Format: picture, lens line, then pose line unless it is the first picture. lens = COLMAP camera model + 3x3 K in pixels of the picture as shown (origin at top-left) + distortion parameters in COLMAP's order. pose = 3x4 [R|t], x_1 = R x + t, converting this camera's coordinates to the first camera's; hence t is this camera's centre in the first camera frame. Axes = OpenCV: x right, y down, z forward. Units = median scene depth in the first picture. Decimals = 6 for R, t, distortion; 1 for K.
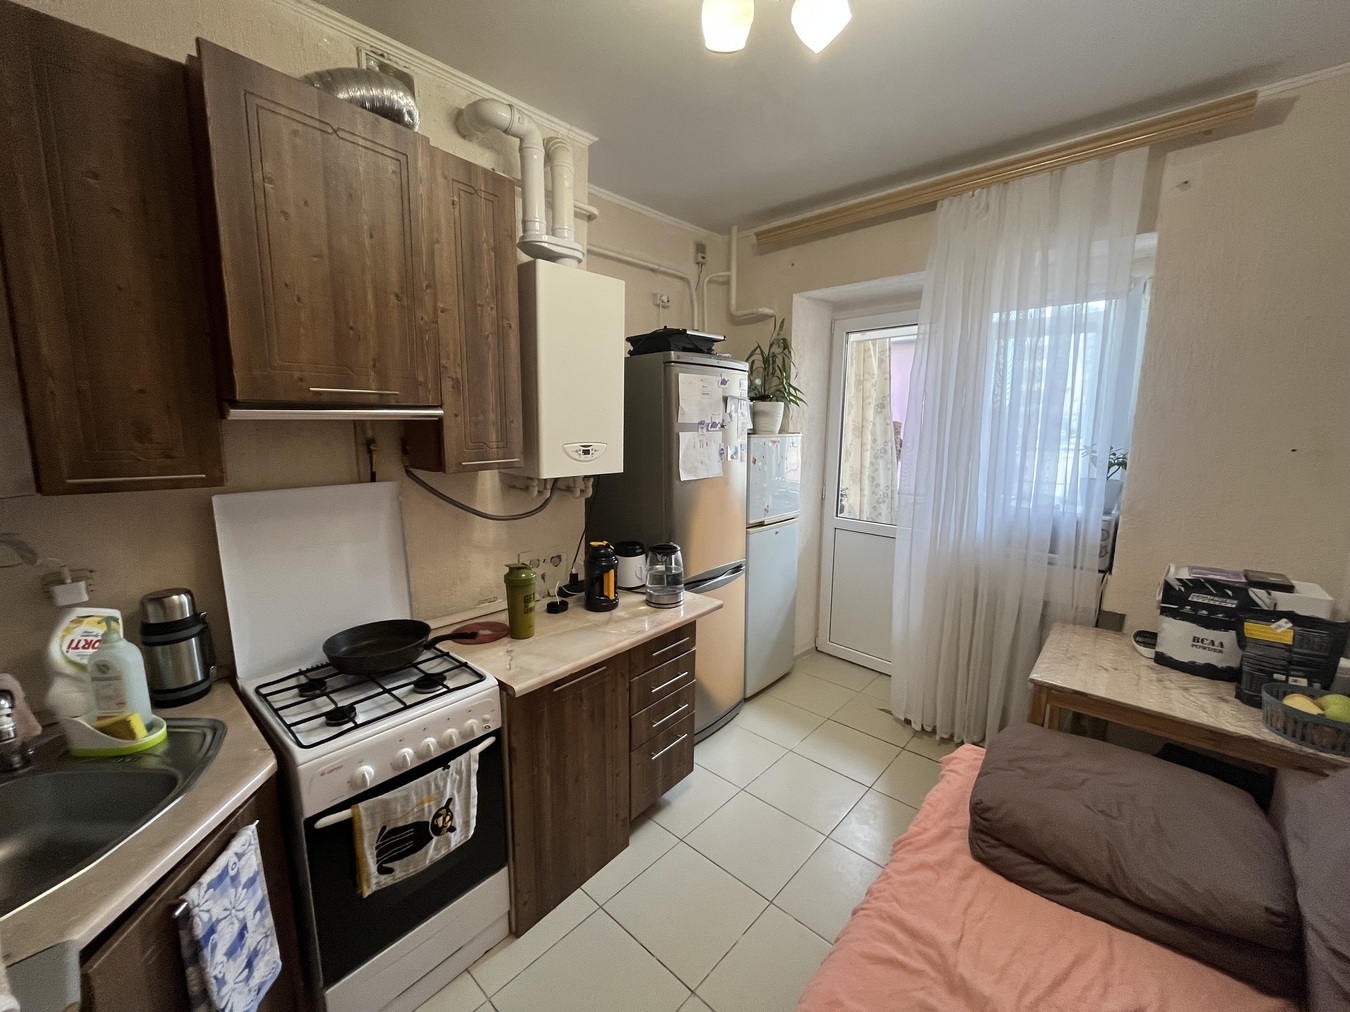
lens RADIAL K [[544.4, 0, 672.3], [0, 544.4, 507.7], [0, 0, 1]] dist [-0.003405, -0.000651]
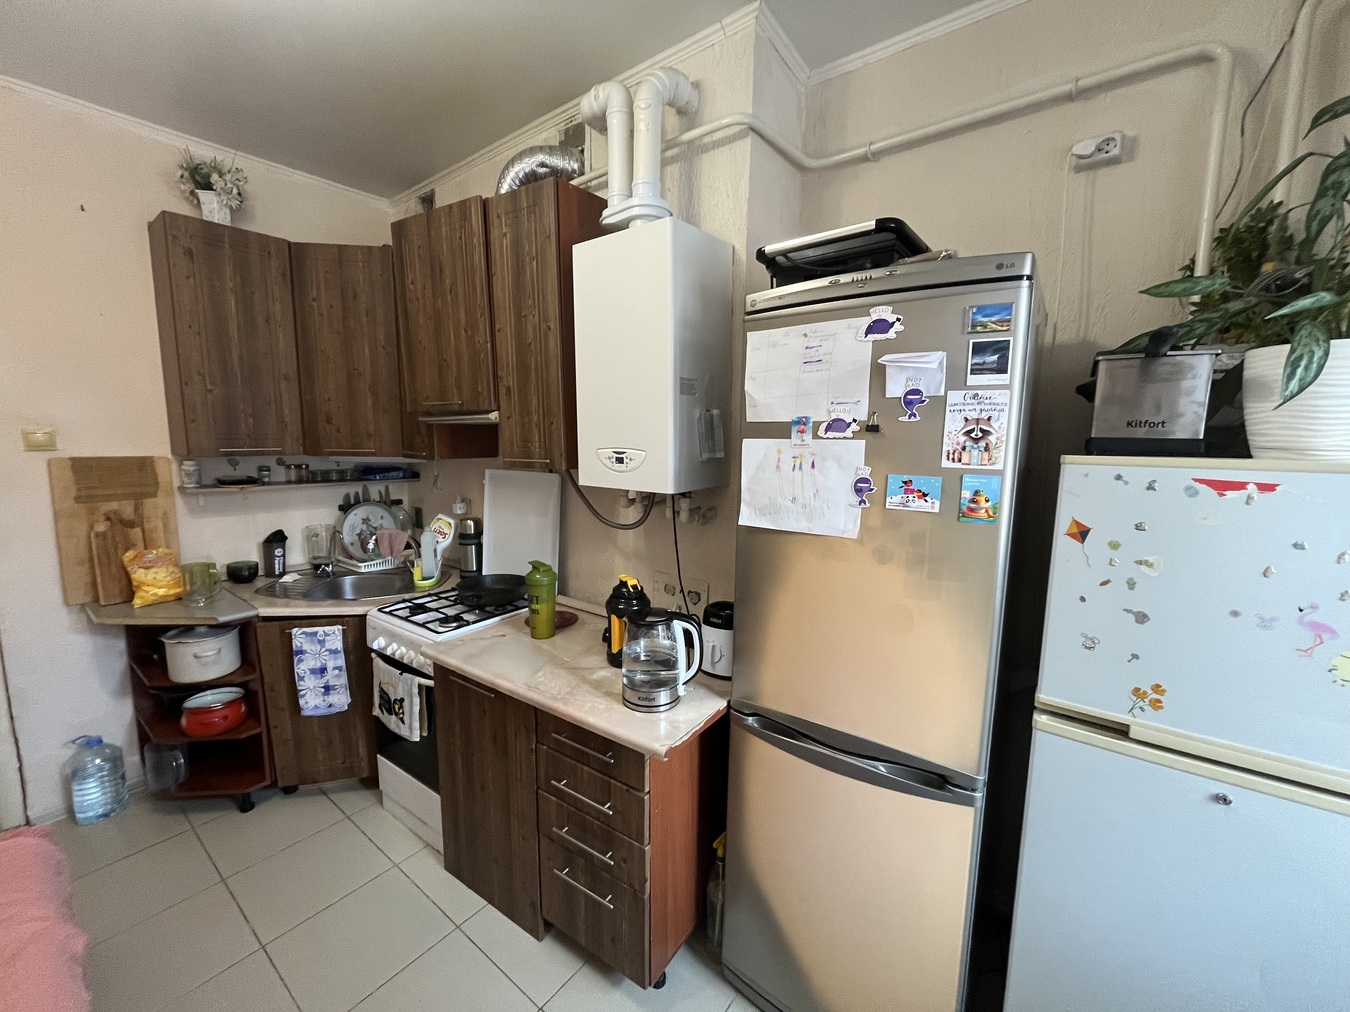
lens RADIAL K [[544.4, 0, 672.3], [0, 544.4, 507.7], [0, 0, 1]] dist [-0.003405, -0.000651]
pose [[0.090946, 0.133180, -0.986910, 0.740651], [-0.160953, 0.979954, 0.117409, -0.160274], [0.982763, 0.148169, 0.110559, 1.141899]]
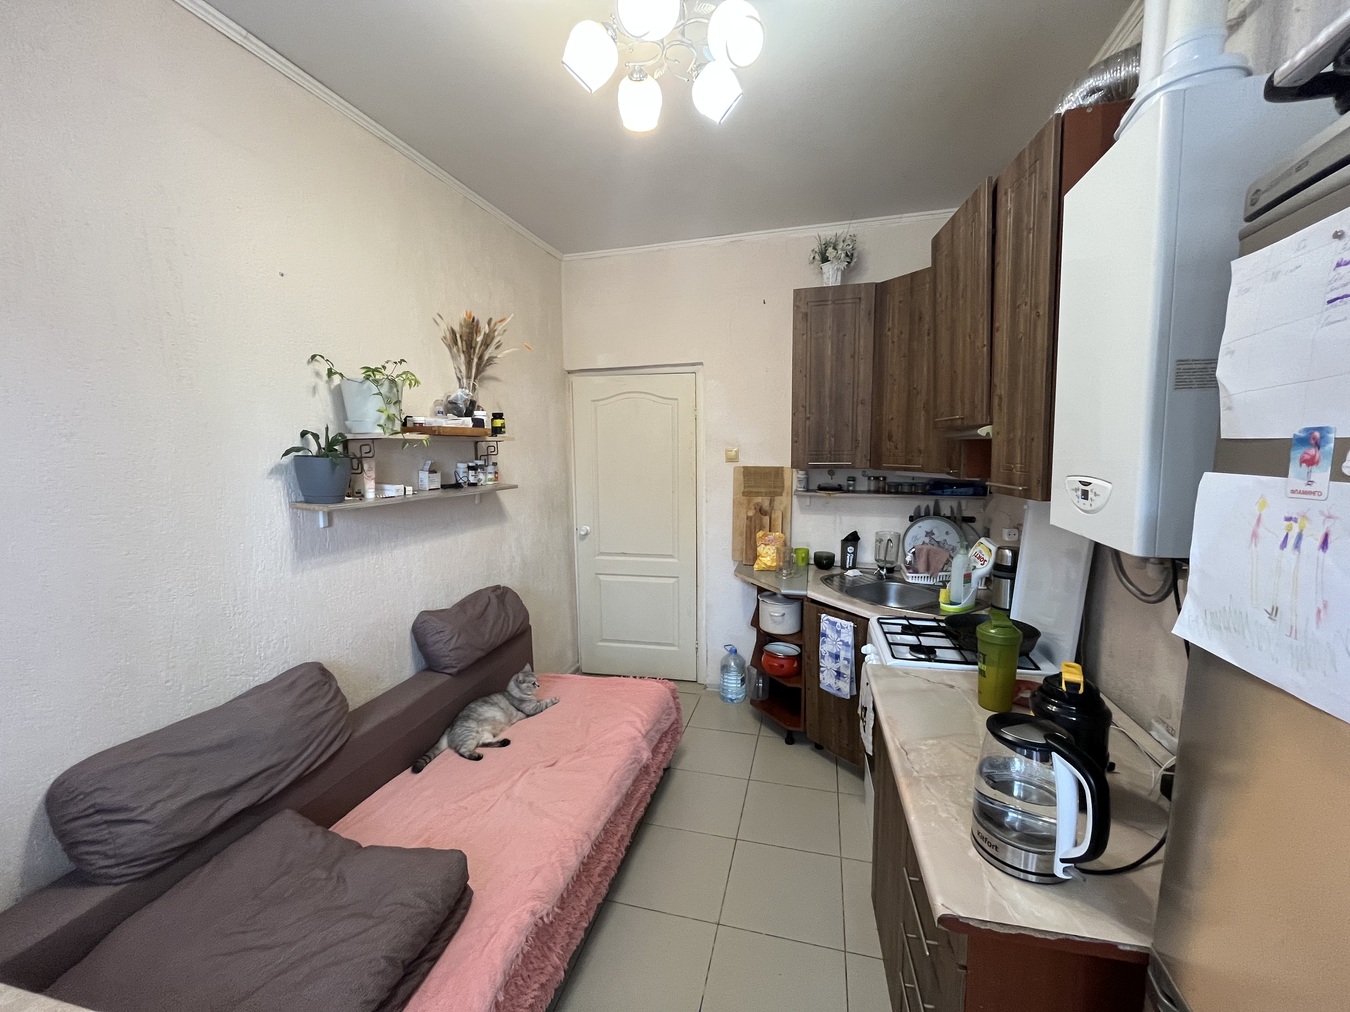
lens RADIAL K [[544.4, 0, 672.3], [0, 544.4, 507.7], [0, 0, 1]] dist [-0.003405, -0.000651]
pose [[-0.886782, 0.062825, -0.457898, 0.514663], [-0.060582, 0.966370, 0.249916, -0.227569], [0.458200, 0.249361, -0.853154, 1.458182]]
